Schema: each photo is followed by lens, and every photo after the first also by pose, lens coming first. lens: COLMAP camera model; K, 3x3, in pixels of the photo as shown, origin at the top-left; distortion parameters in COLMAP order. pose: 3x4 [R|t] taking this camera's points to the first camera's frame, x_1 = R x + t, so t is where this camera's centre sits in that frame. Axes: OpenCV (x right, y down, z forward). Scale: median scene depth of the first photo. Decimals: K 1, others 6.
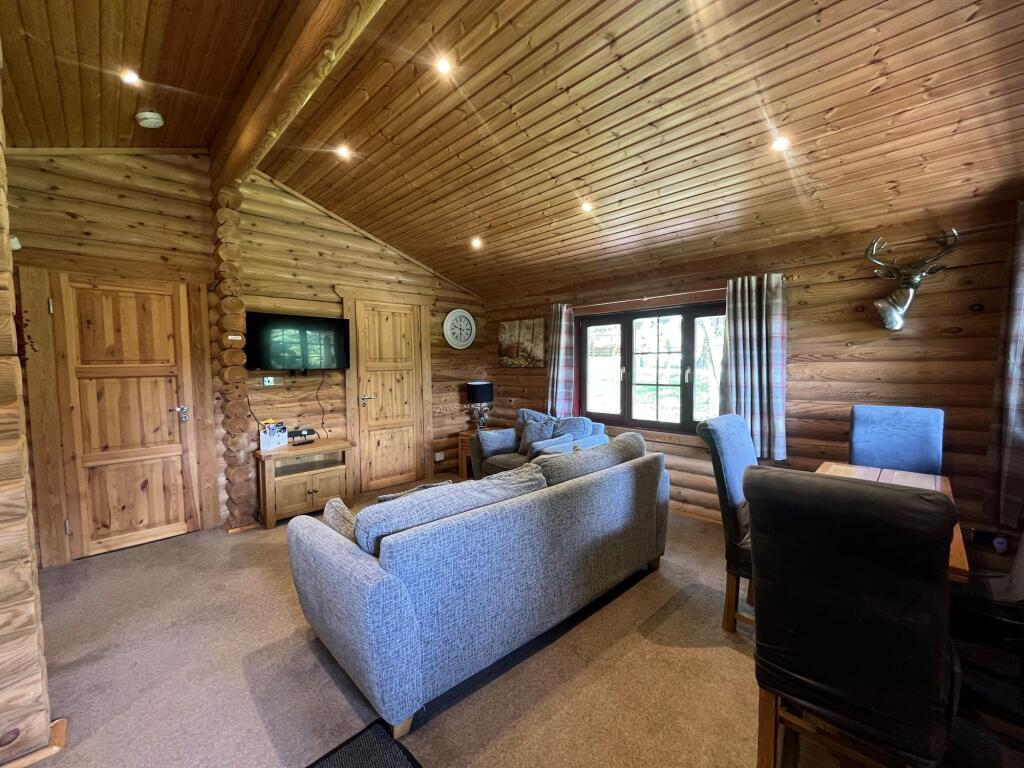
lens RADIAL K [[418.0, 0, 512.2], [0, 418.0, 385.0], [0, 0, 1]] dist [-0.003438, 0.000573]
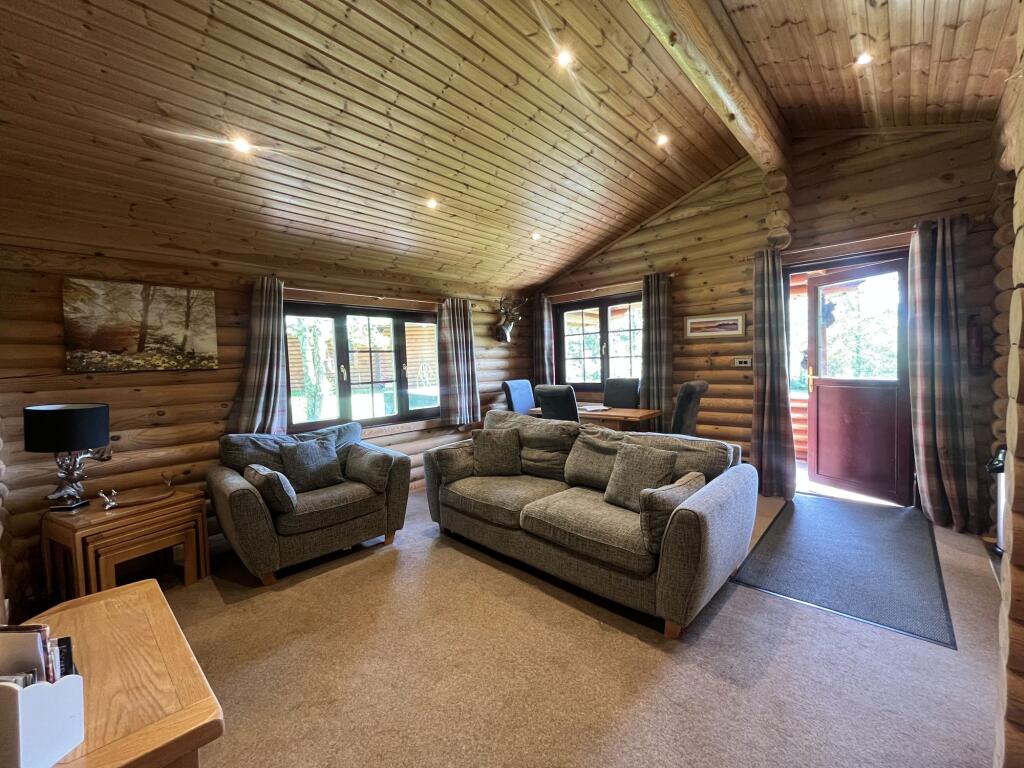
lens RADIAL K [[418.0, 0, 511.5], [0, 418.0, 382.8], [0, 0, 1]] dist [-0.003438, 0.000573]
pose [[-0.036942, -0.019243, 0.999132, -0.682271], [0.101534, 0.994568, 0.022910, 0.011099], [-0.994146, 0.102292, -0.034787, 0.691458]]
